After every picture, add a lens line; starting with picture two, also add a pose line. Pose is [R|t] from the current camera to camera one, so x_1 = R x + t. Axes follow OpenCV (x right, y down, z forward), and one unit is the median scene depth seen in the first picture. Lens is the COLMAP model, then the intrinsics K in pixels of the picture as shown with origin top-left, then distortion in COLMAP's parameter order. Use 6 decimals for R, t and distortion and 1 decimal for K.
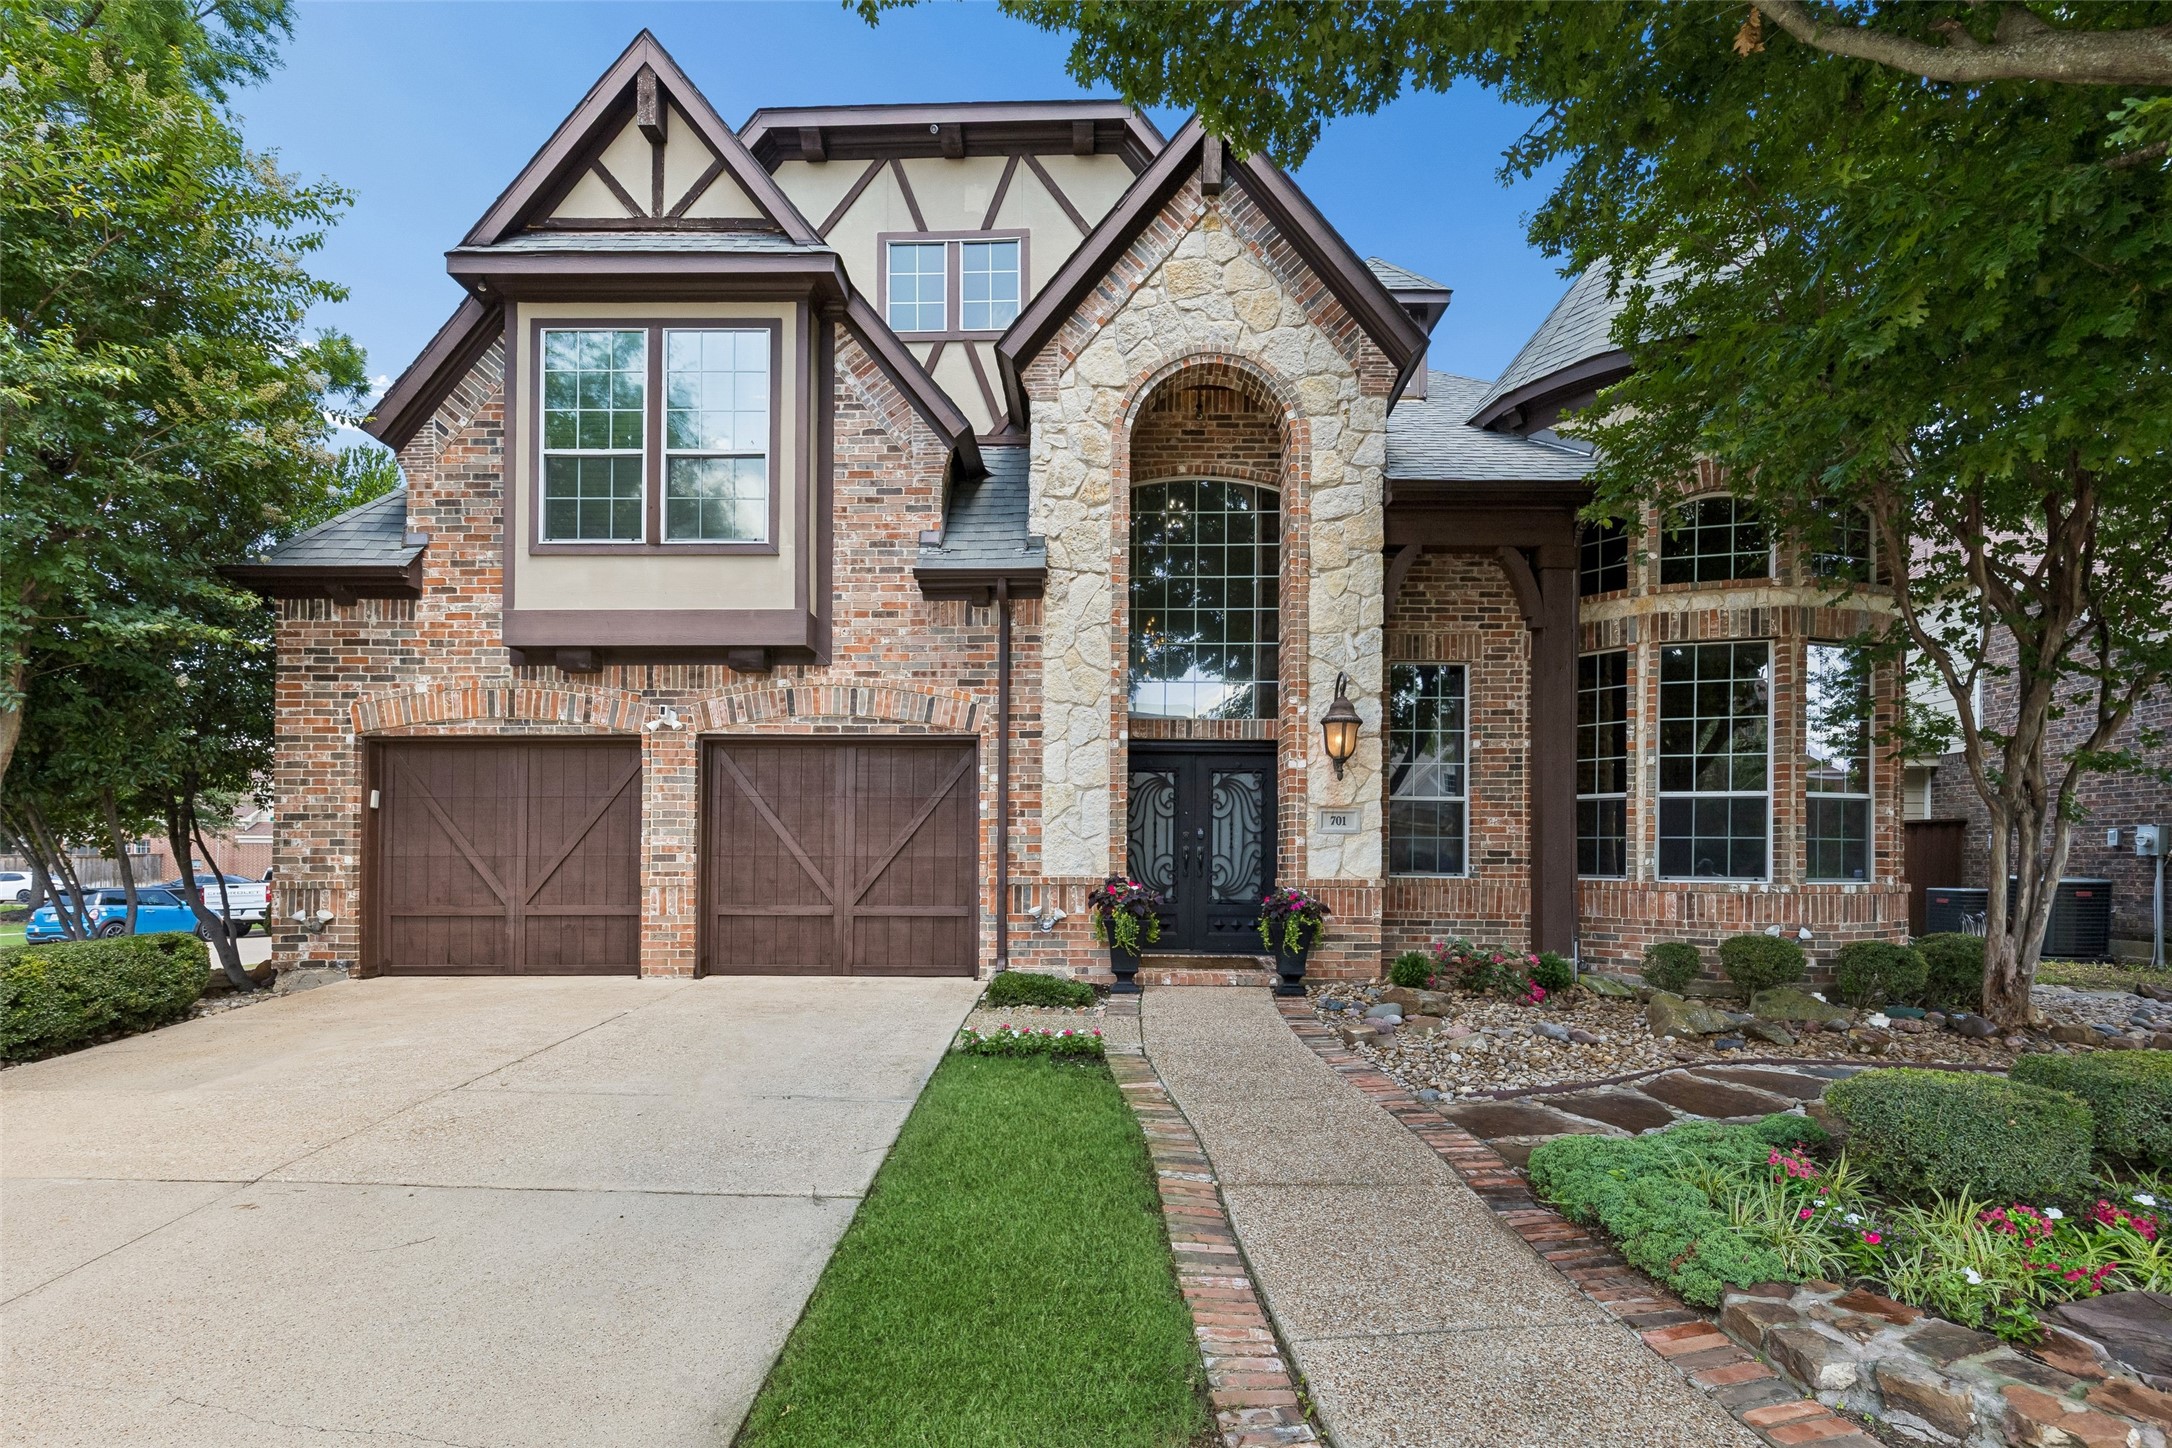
lens RADIAL K [[965.7, 0, 1093.5], [0, 965.7, 821.6], [0, 0, 1]] dist [-0.000001, -0.000261]
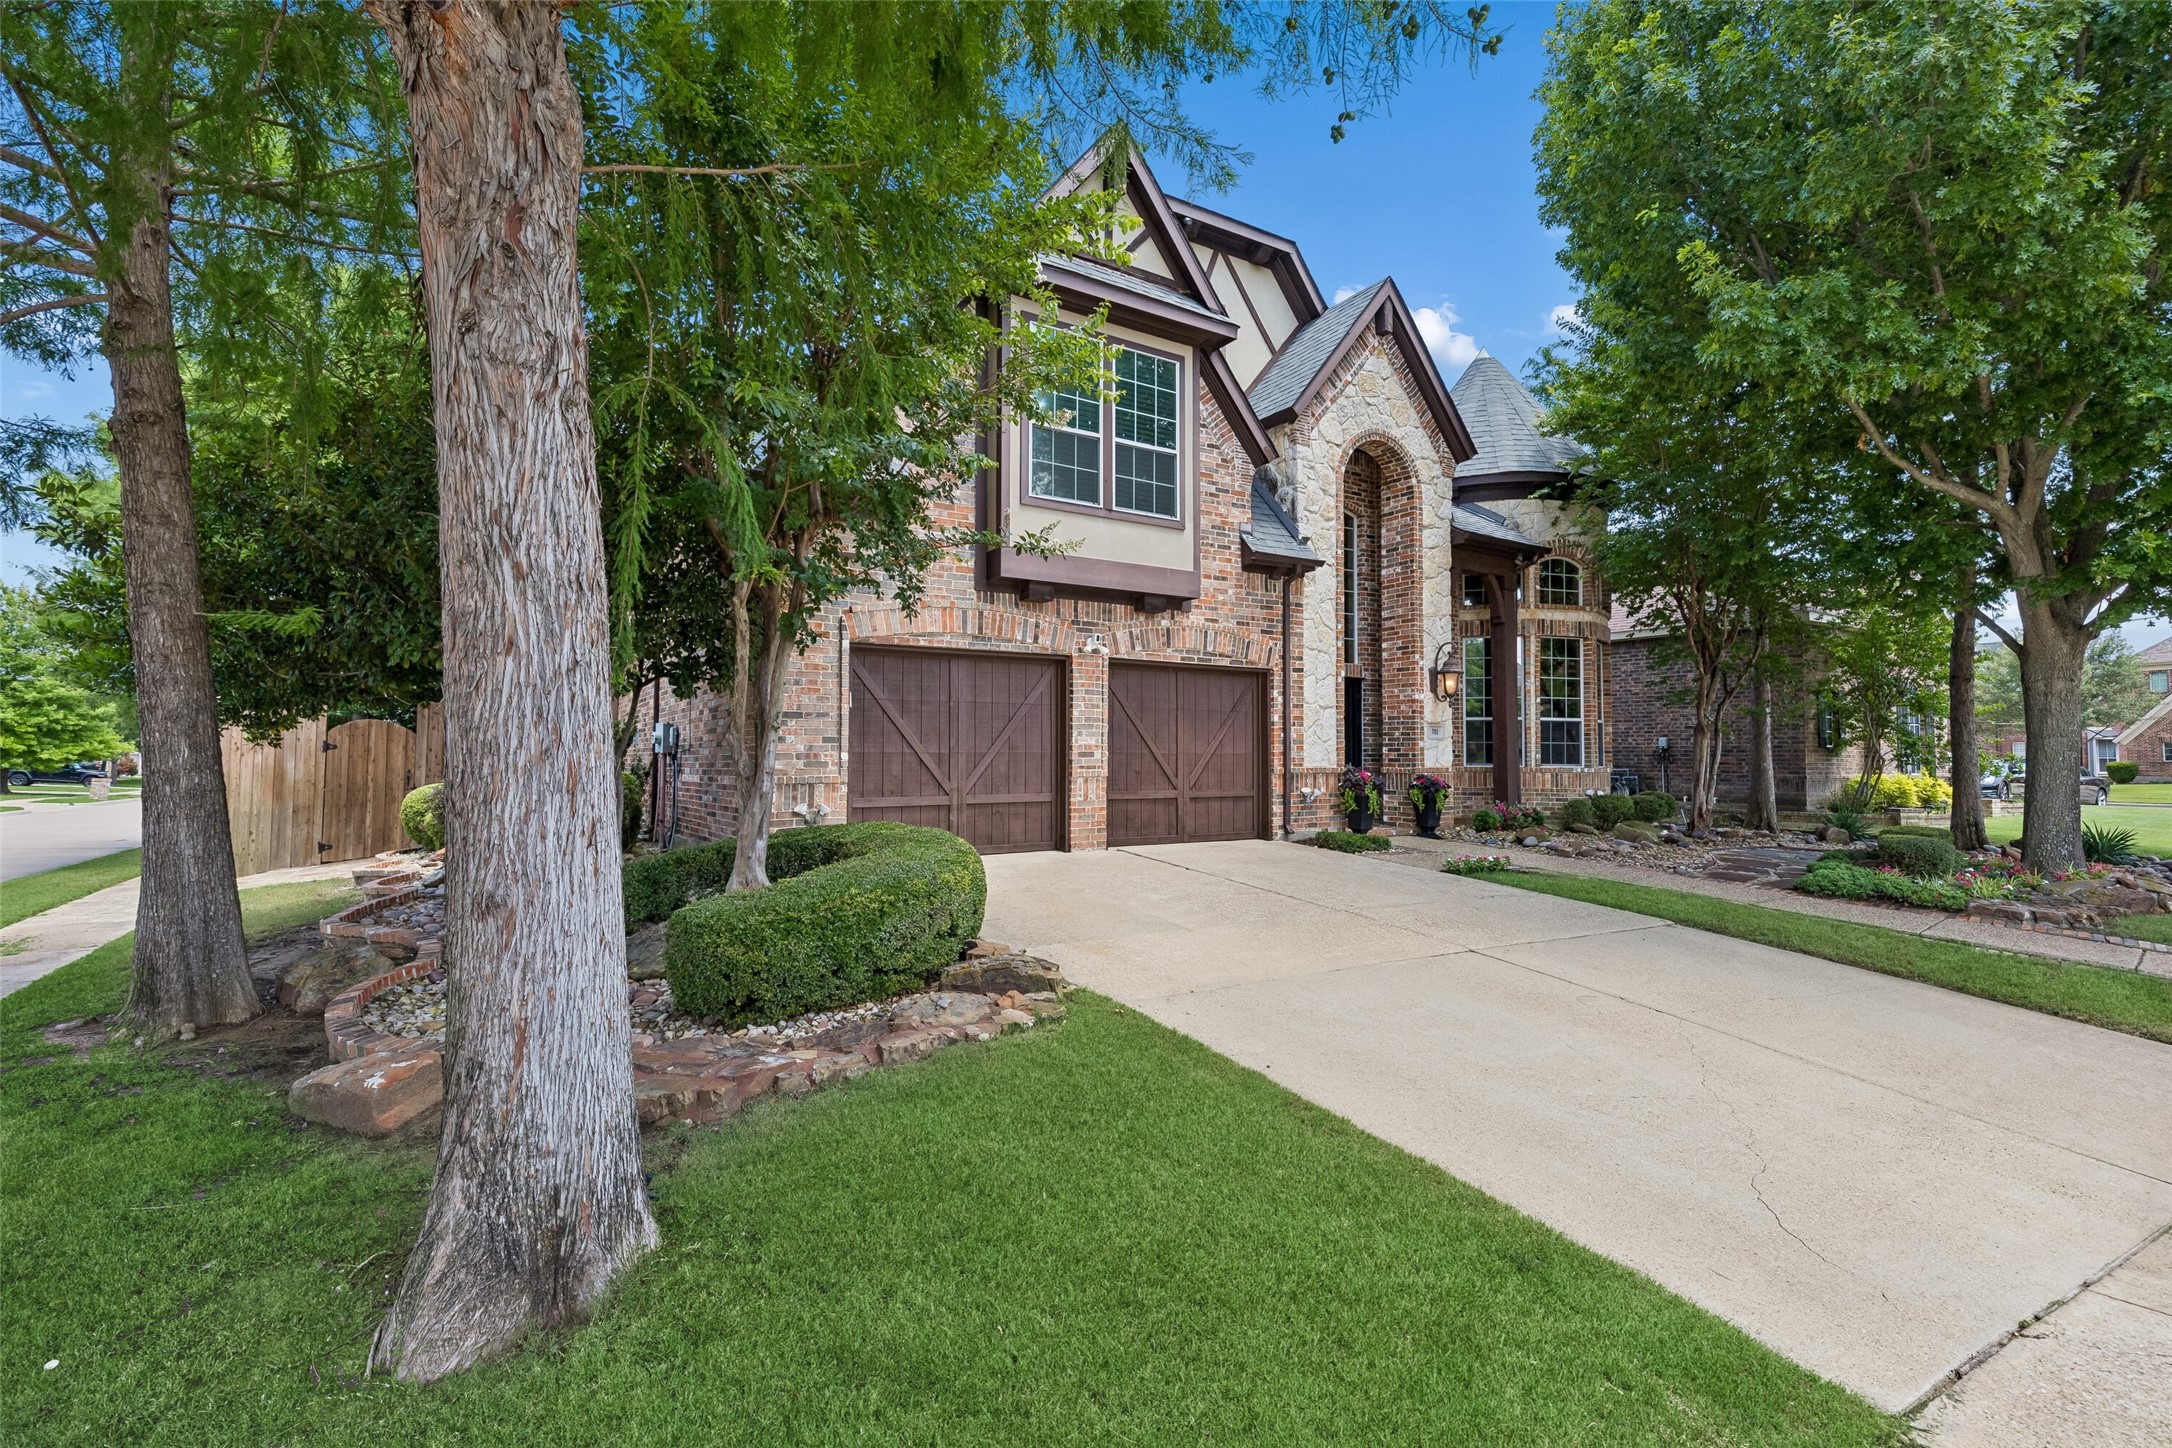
lens RADIAL K [[965.7, 0, 1066.9], [0, 965.7, 710.9], [0, 0, 1]] dist [-0.000001, -0.000261]
pose [[0.842811, 0.024354, 0.537658, -1.145841], [-0.010394, 0.999526, -0.028982, 0.017836], [-0.538109, 0.018838, 0.842665, -0.045898]]
